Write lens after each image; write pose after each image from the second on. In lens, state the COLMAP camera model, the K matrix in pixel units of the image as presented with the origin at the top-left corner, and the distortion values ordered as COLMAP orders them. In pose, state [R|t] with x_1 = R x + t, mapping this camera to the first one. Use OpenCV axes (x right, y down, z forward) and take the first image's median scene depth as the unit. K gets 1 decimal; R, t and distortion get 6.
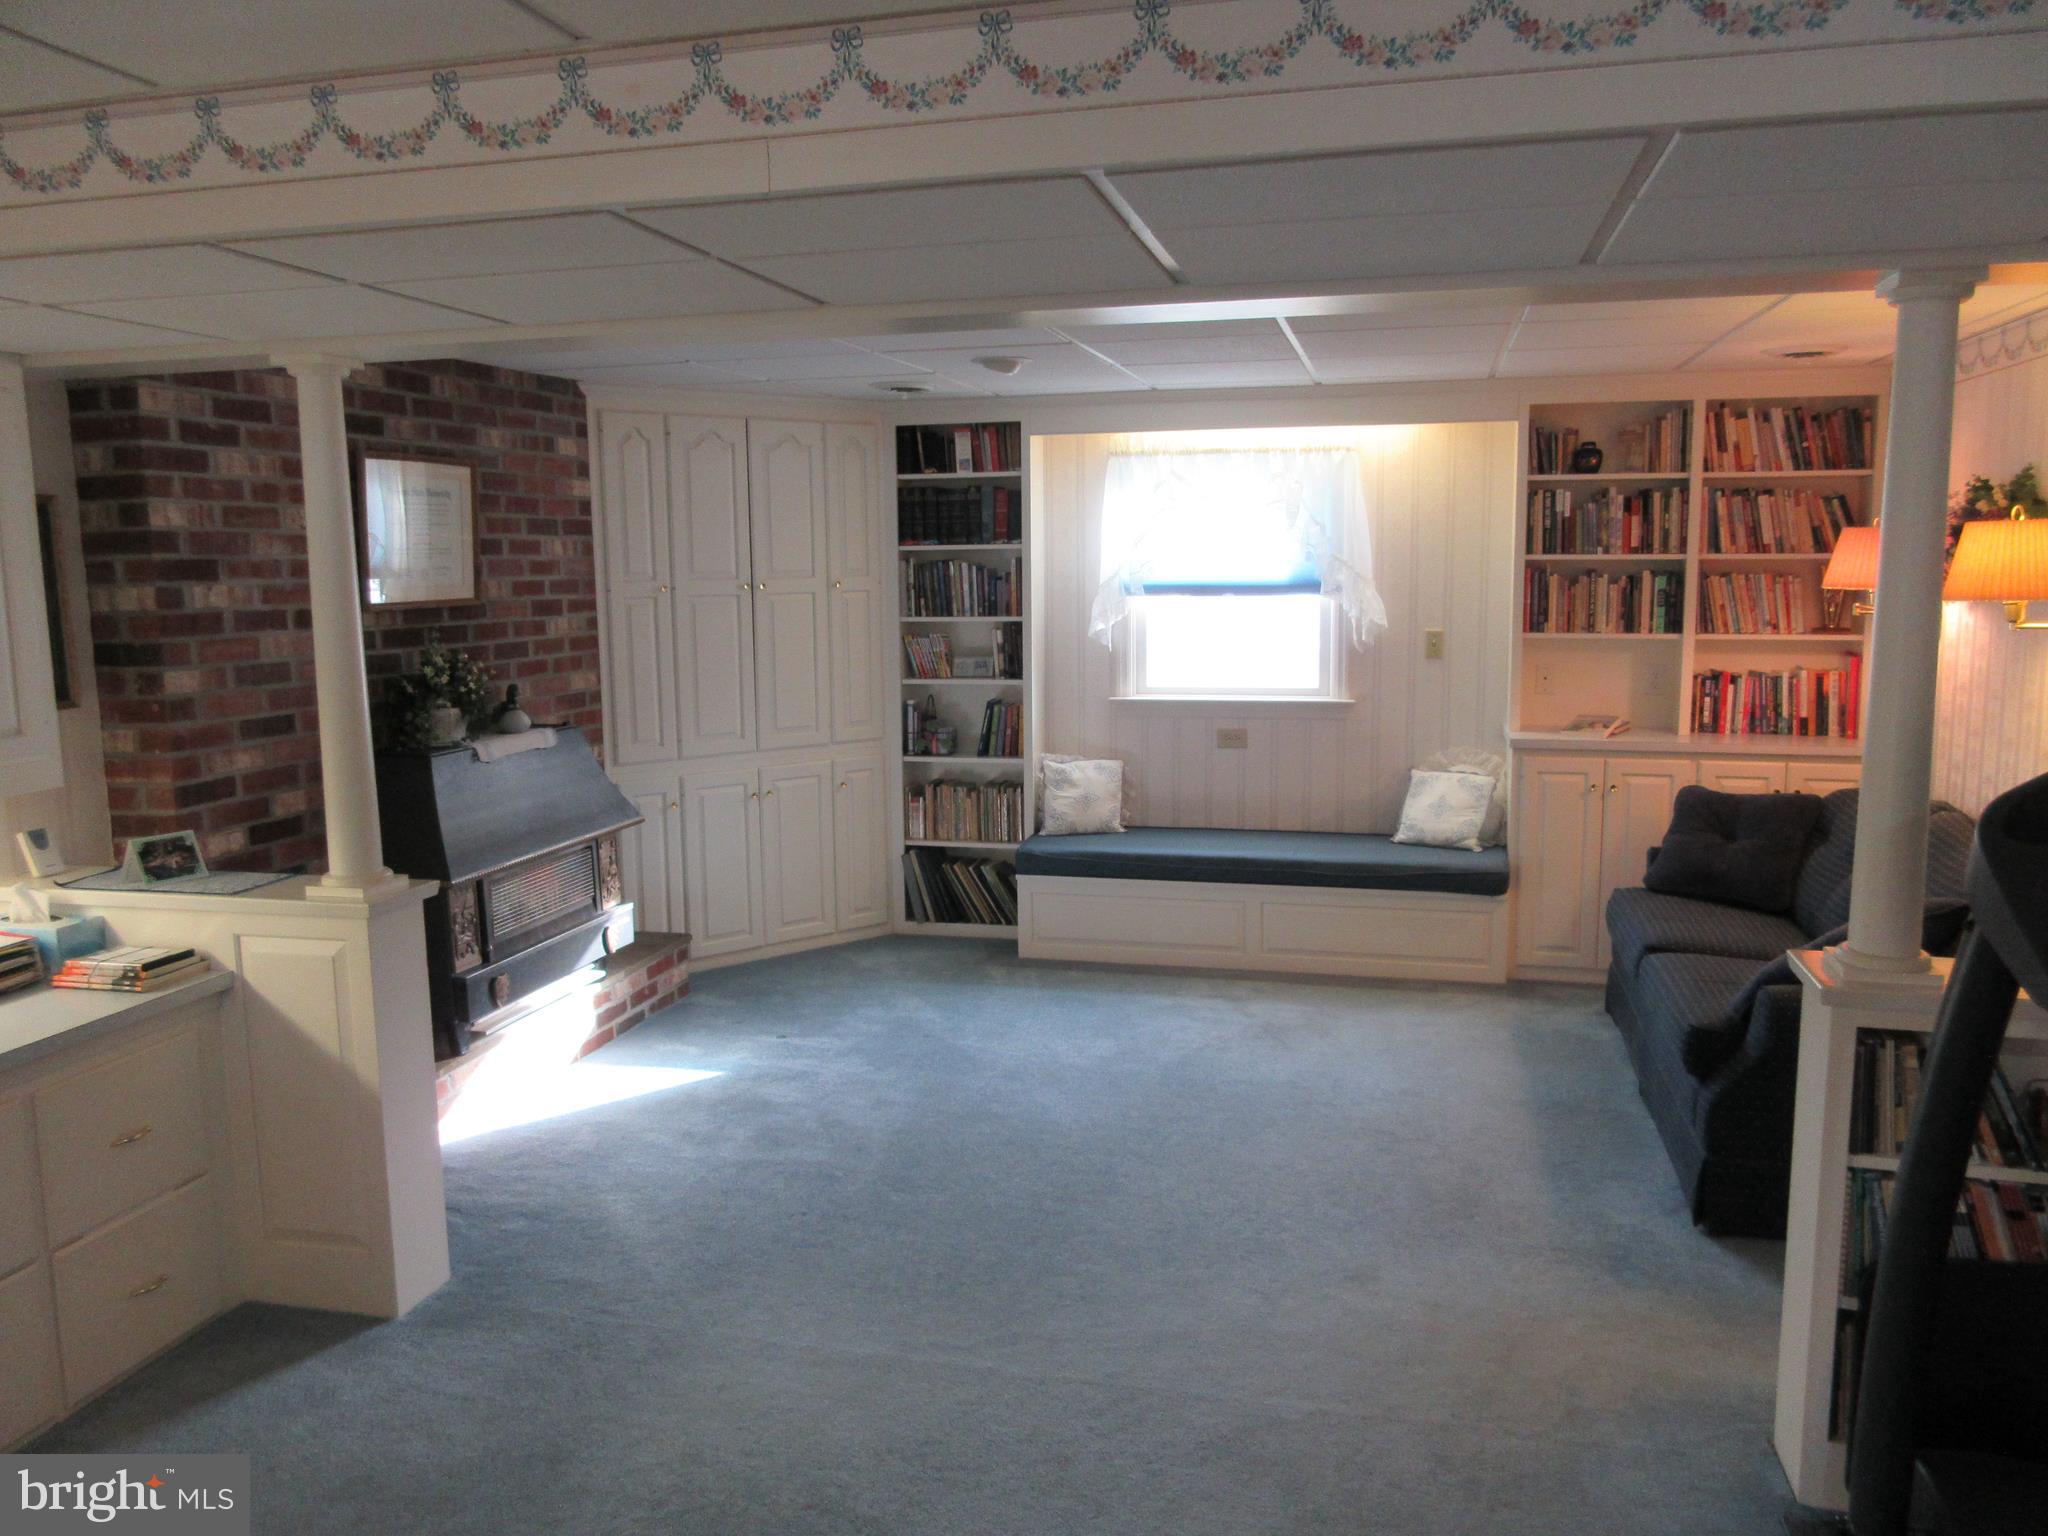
lens RADIAL K [[1507.5, 0, 1027.4], [0, 1507.5, 765.8], [0, 0, 1]] dist [-0.007883, 0.007127]
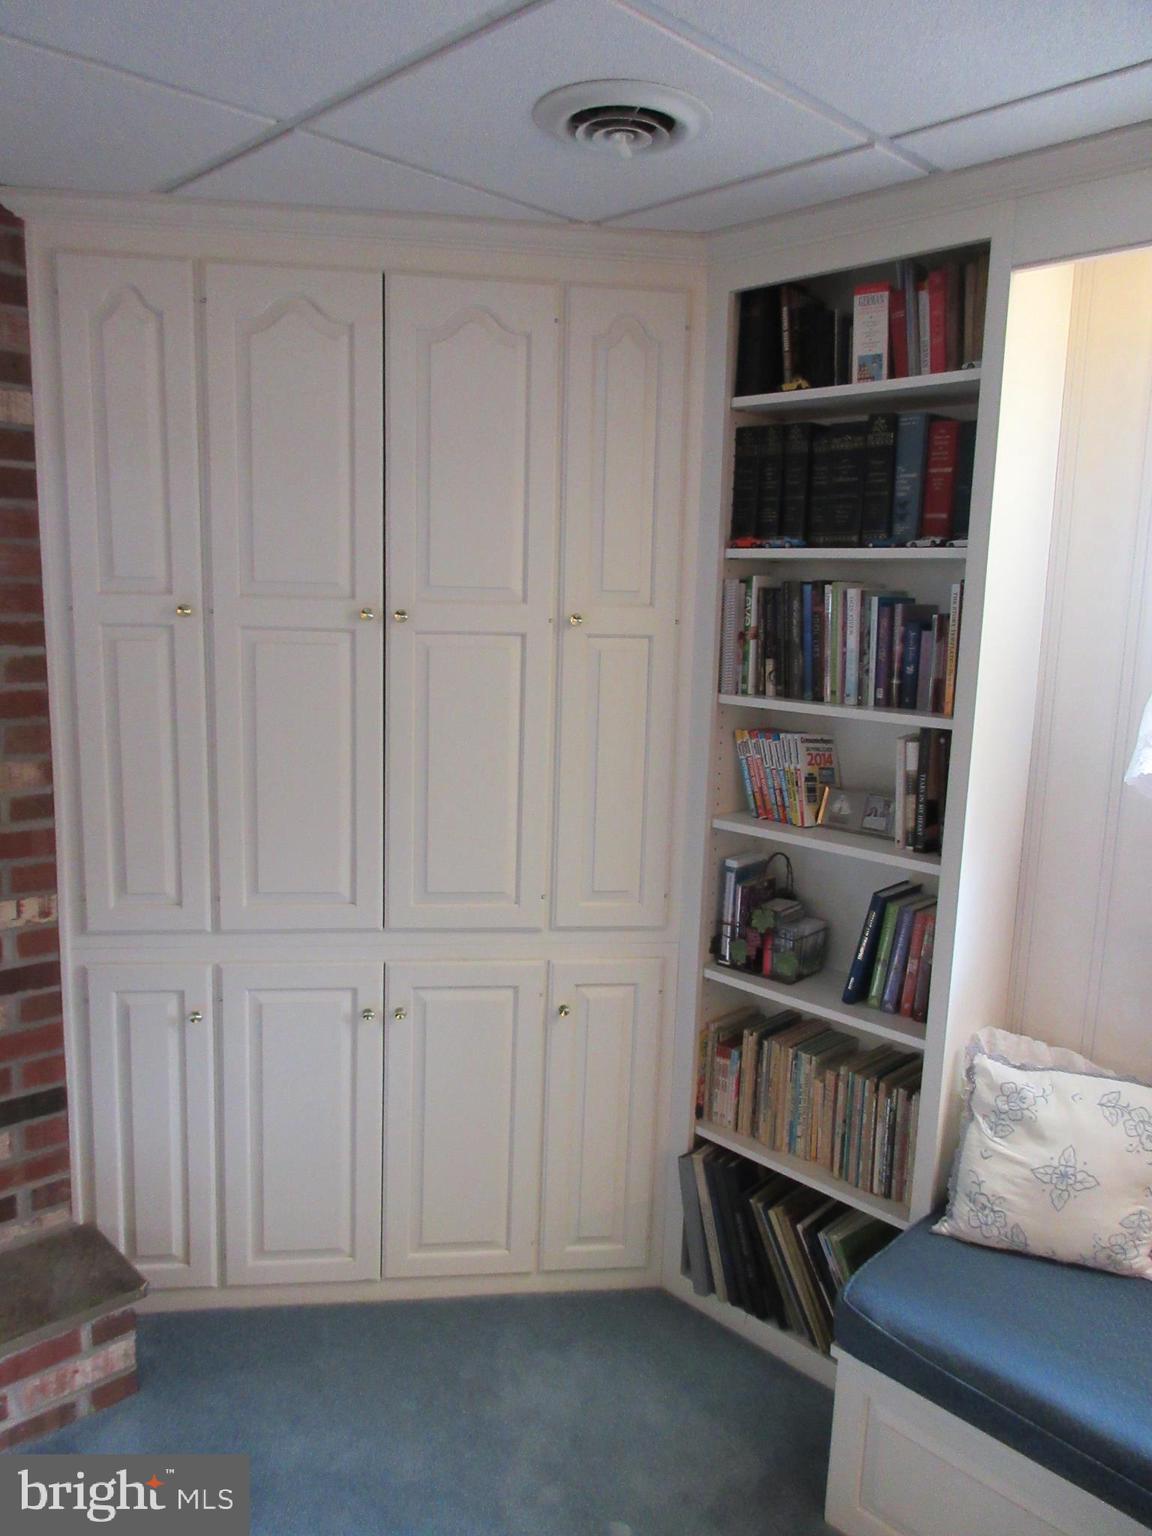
lens RADIAL K [[1130.6, 0, 581.6], [0, 1130.6, 780.3], [0, 0, 1]] dist [-0.007883, 0.007127]
pose [[0.851775, 0.124233, -0.508966, 0.074541], [-0.112771, 0.992182, 0.053454, -0.092505], [0.511628, 0.011866, 0.859125, 0.712999]]
